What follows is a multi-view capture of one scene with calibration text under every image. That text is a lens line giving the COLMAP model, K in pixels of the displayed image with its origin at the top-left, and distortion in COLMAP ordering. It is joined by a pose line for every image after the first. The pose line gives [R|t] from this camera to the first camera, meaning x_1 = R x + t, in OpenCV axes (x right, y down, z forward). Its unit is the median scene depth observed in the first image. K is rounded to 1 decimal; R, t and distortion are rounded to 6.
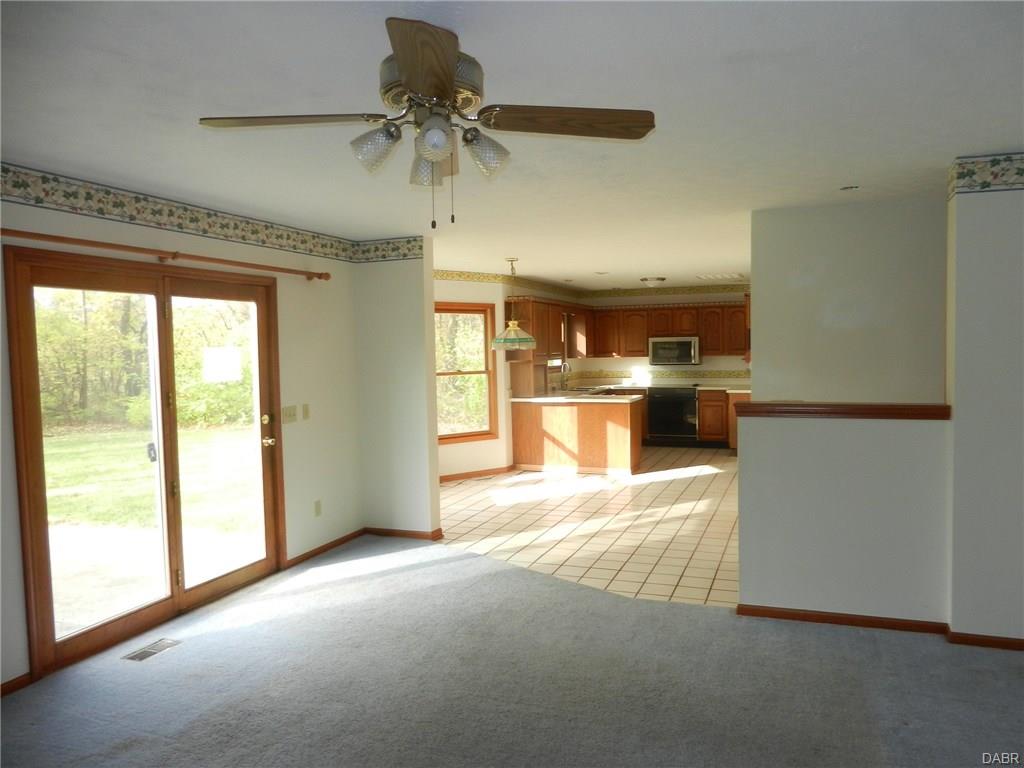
lens RADIAL K [[758.3, 0, 508.7], [0, 758.3, 390.0], [0, 0, 1]] dist [-0.001040, 0.007730]
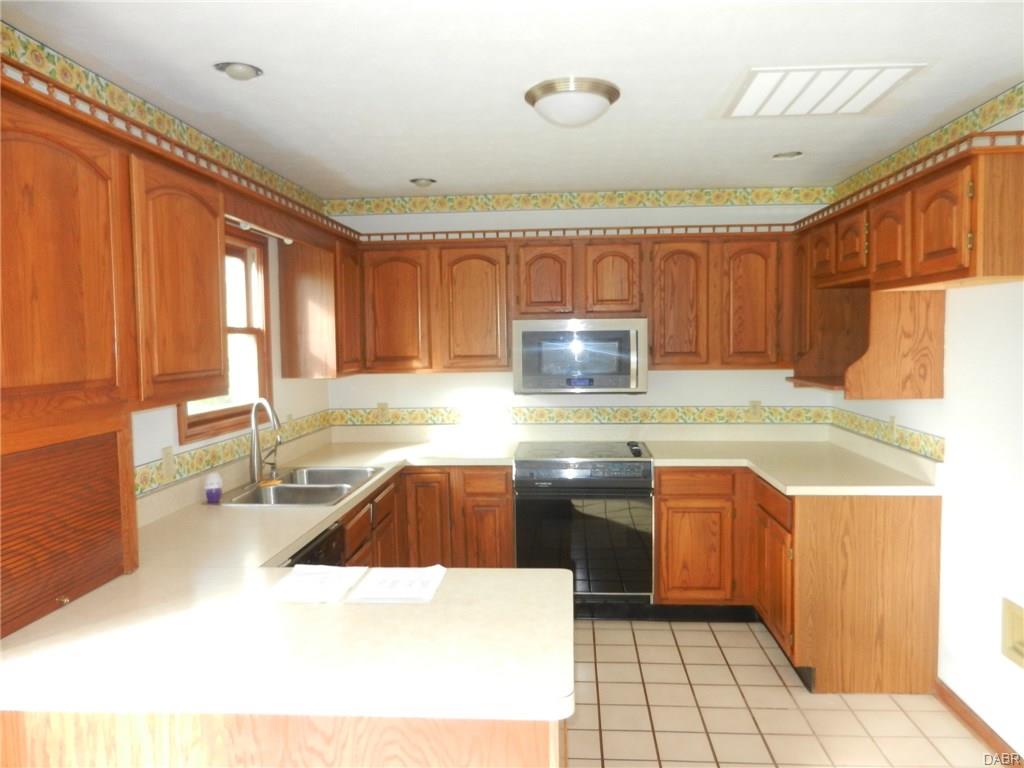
lens RADIAL K [[758.3, 0, 514.8], [0, 758.3, 386.1], [0, 0, 1]] dist [-0.001040, 0.007730]
pose [[0.957161, -0.005794, 0.289500, 0.081164], [0.006597, 0.999977, -0.001800, -0.036647], [-0.289482, 0.003632, 0.957176, 0.659232]]
